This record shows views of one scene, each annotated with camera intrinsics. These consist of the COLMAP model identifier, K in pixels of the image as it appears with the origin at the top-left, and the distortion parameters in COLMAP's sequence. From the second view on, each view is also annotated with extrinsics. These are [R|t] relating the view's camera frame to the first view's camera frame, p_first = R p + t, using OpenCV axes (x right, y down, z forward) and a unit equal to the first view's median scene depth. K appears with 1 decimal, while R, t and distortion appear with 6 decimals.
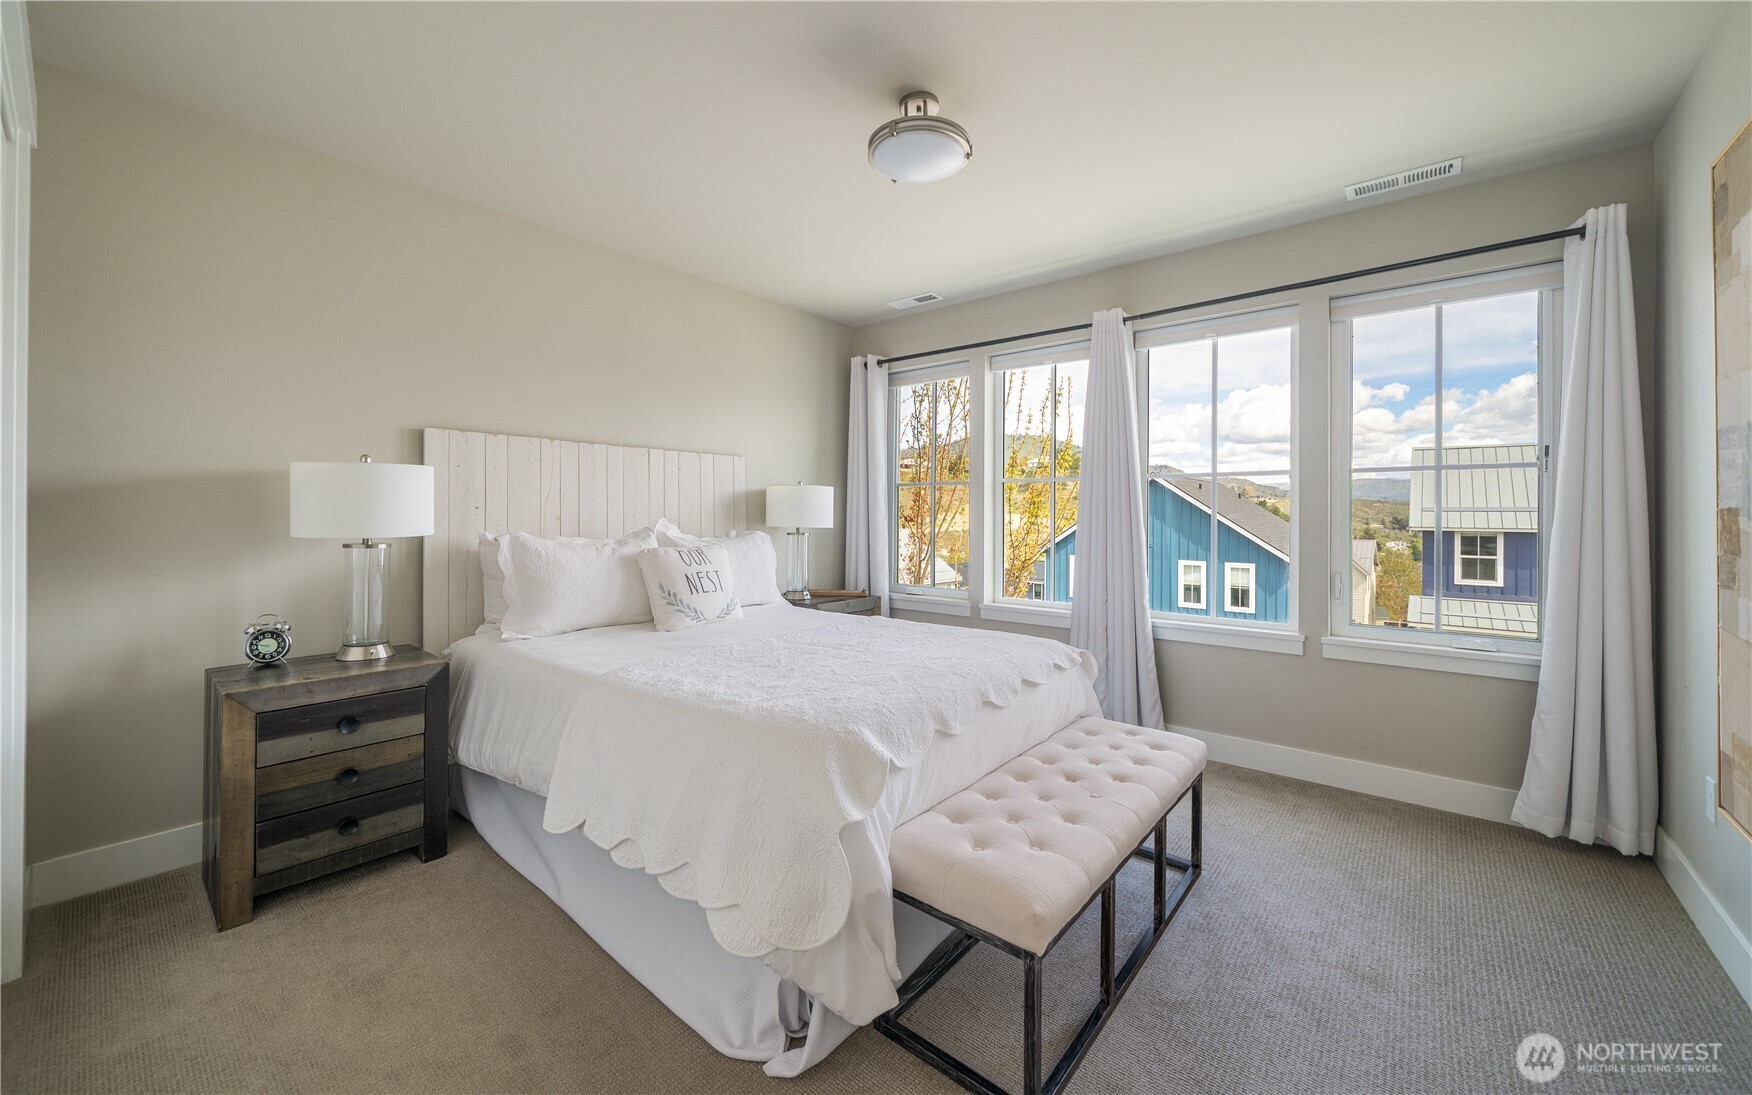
lens RADIAL K [[676.4, 0, 875.2], [0, 676.4, 513.8], [0, 0, 1]] dist [-0.001001, -0.000088]
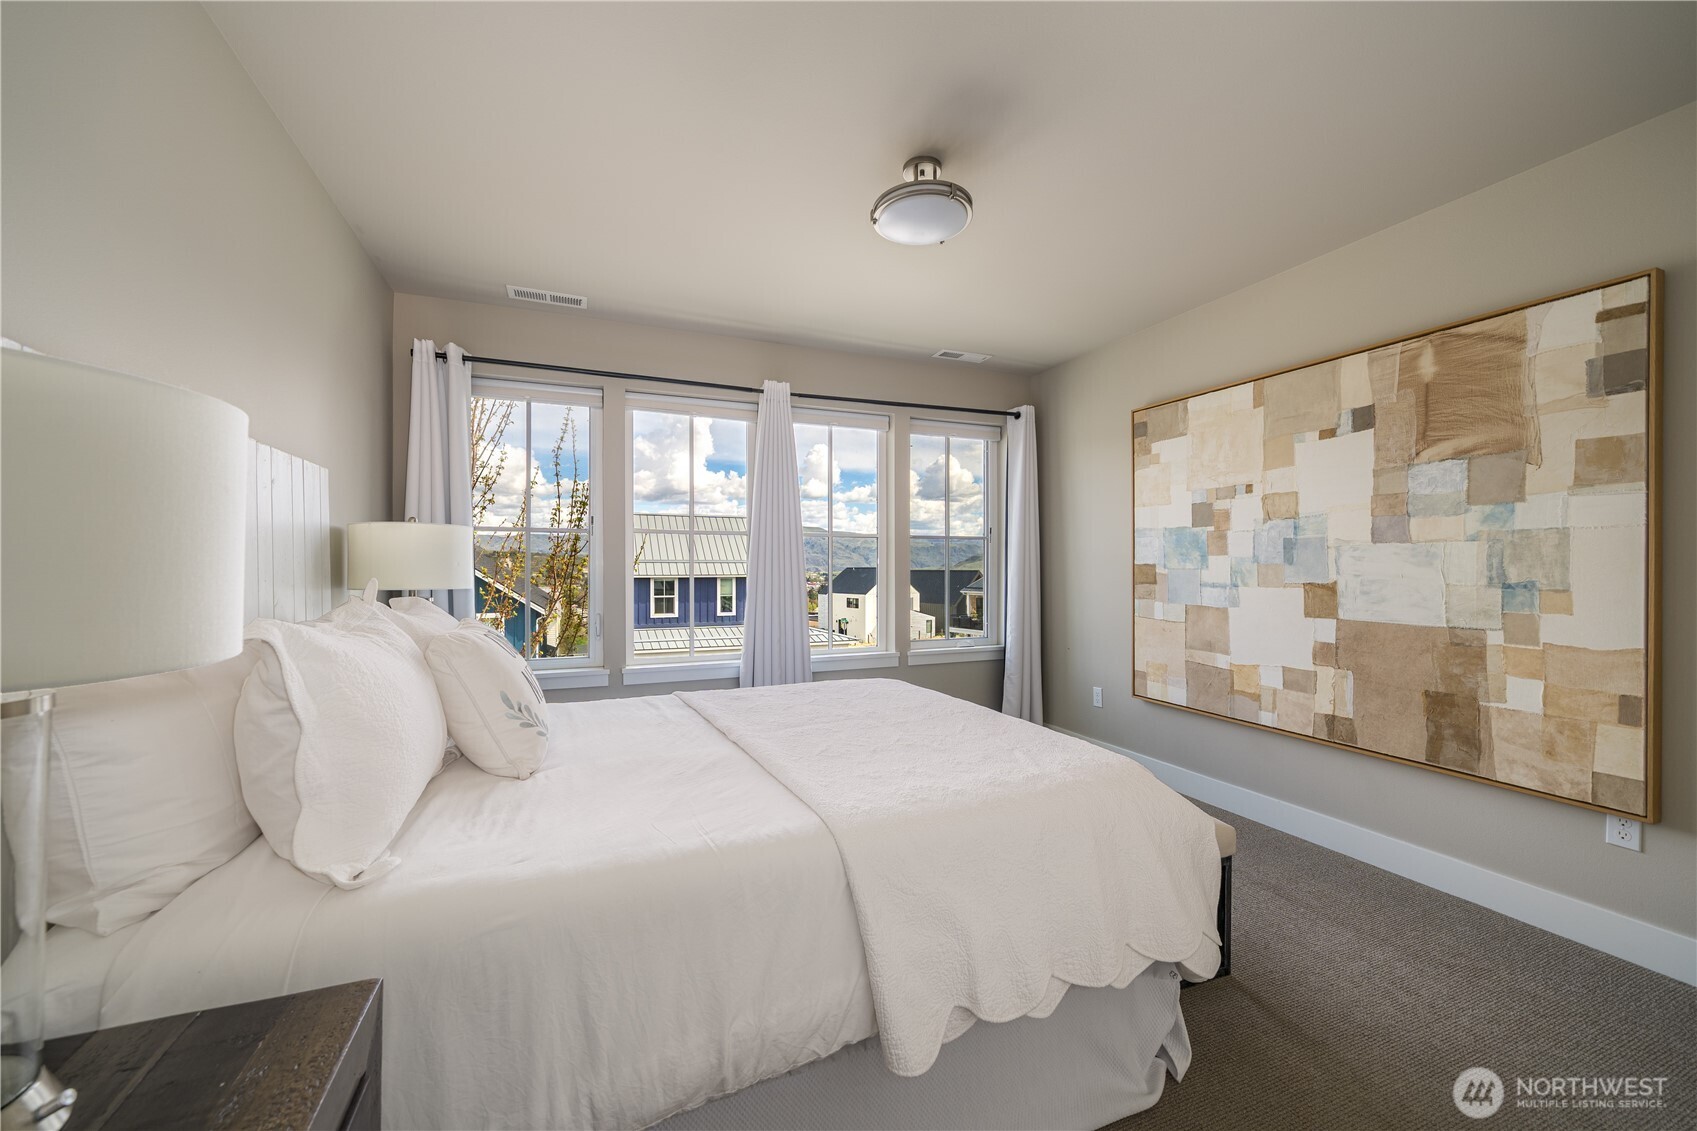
lens RADIAL K [[649.7, 0, 845.3], [0, 649.7, 572.3], [0, 0, 1]] dist [0.001350, 0.000029]
pose [[0.479854, -0.008299, 0.877309, -0.408167], [-0.003297, 0.999931, 0.011262, -0.003405], [-0.877342, -0.008297, 0.479794, 0.305167]]
